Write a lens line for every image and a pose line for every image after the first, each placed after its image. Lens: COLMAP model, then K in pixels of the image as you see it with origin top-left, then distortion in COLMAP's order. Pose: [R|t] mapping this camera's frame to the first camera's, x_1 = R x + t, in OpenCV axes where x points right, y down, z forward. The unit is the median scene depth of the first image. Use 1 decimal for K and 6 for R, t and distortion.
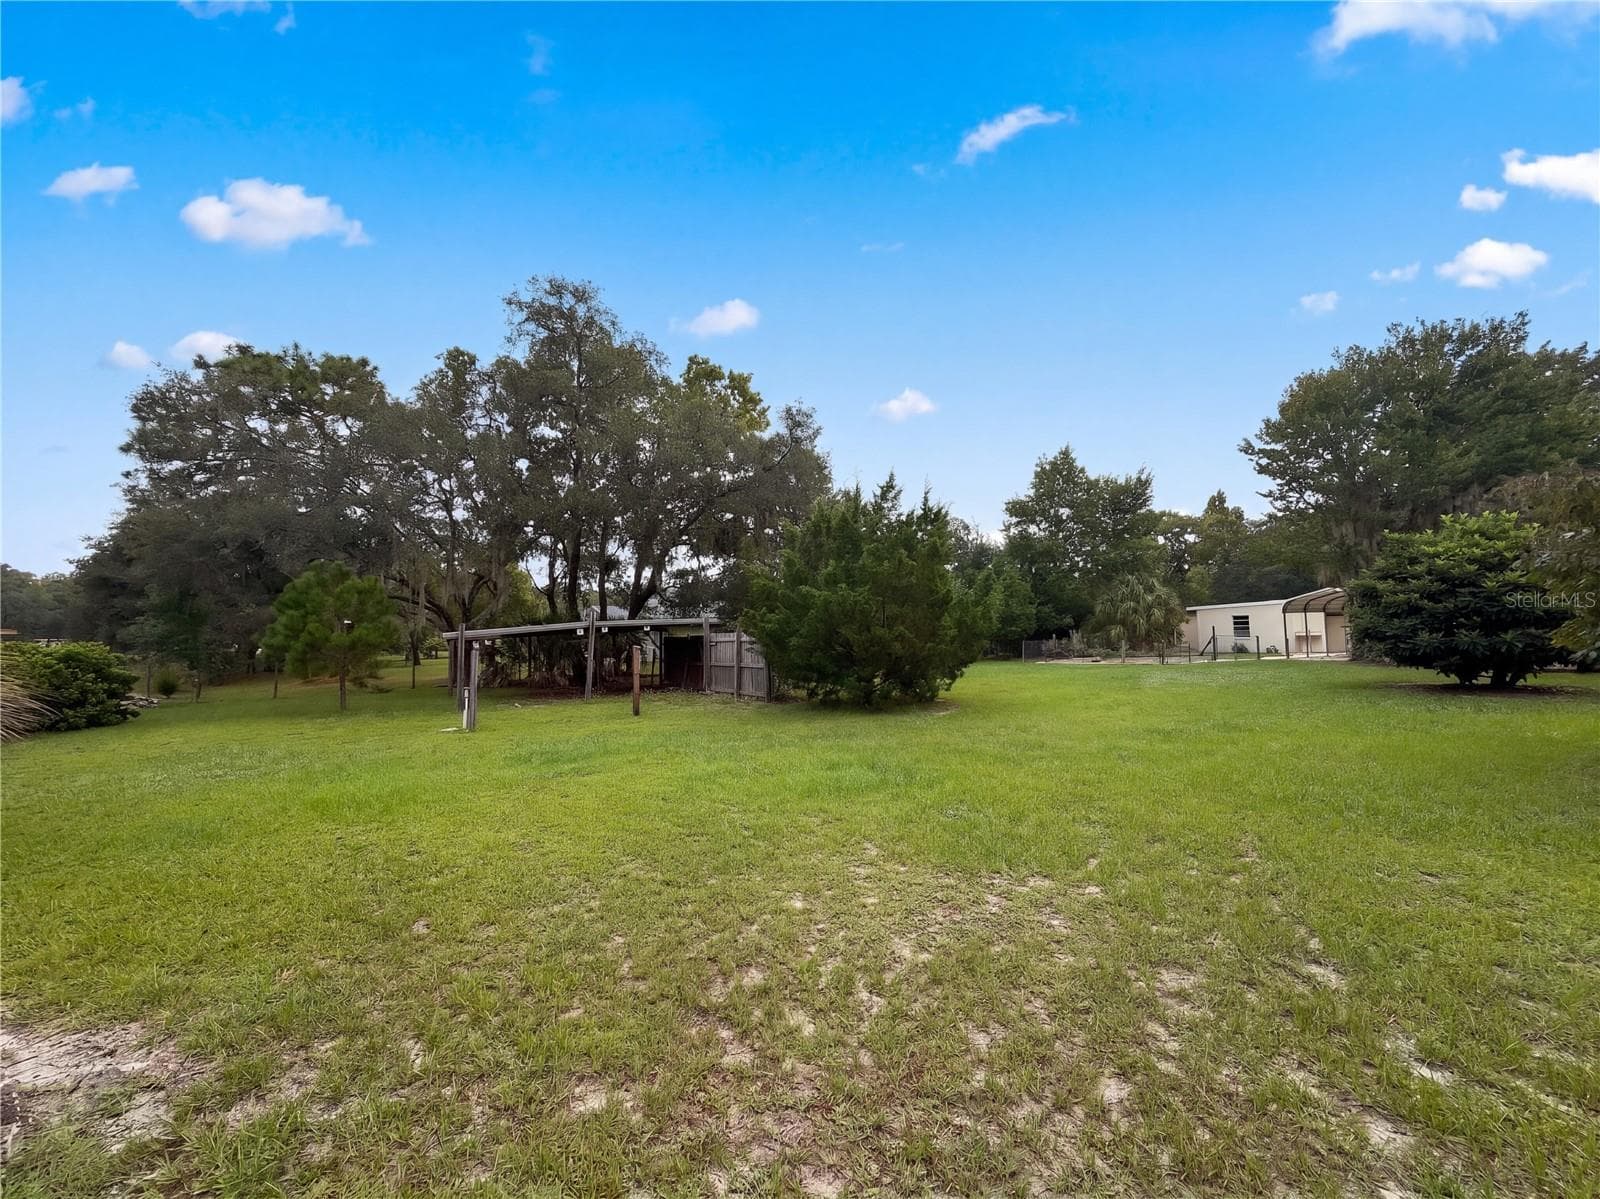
lens RADIAL K [[624.9, 0, 791.6], [0, 624.9, 600.0], [0, 0, 1]] dist [0.000409, 0.000087]
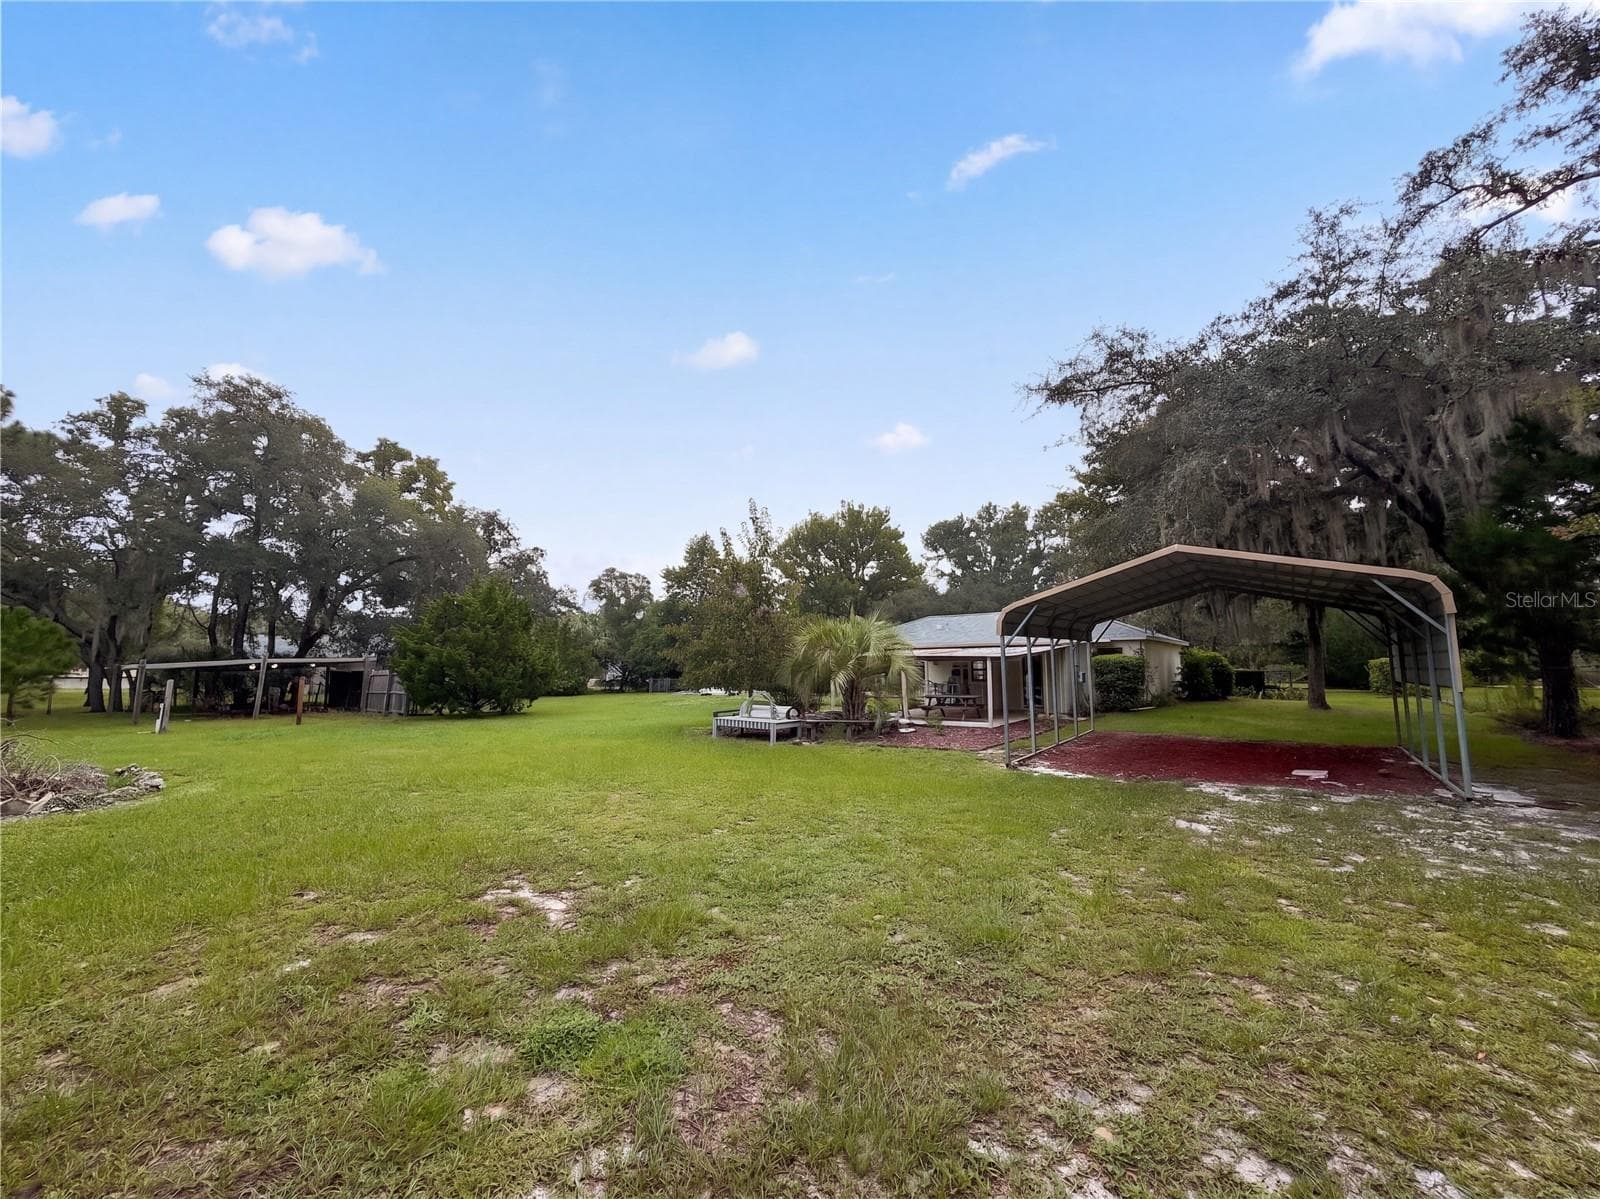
lens RADIAL K [[624.9, 0, 793.4], [0, 624.9, 593.7], [0, 0, 1]] dist [0.000409, 0.000087]
pose [[0.914814, 0.064122, 0.398752, 0.127027], [-0.038432, 0.996657, -0.072099, -0.039009], [-0.402043, 0.050632, 0.914220, -0.498999]]
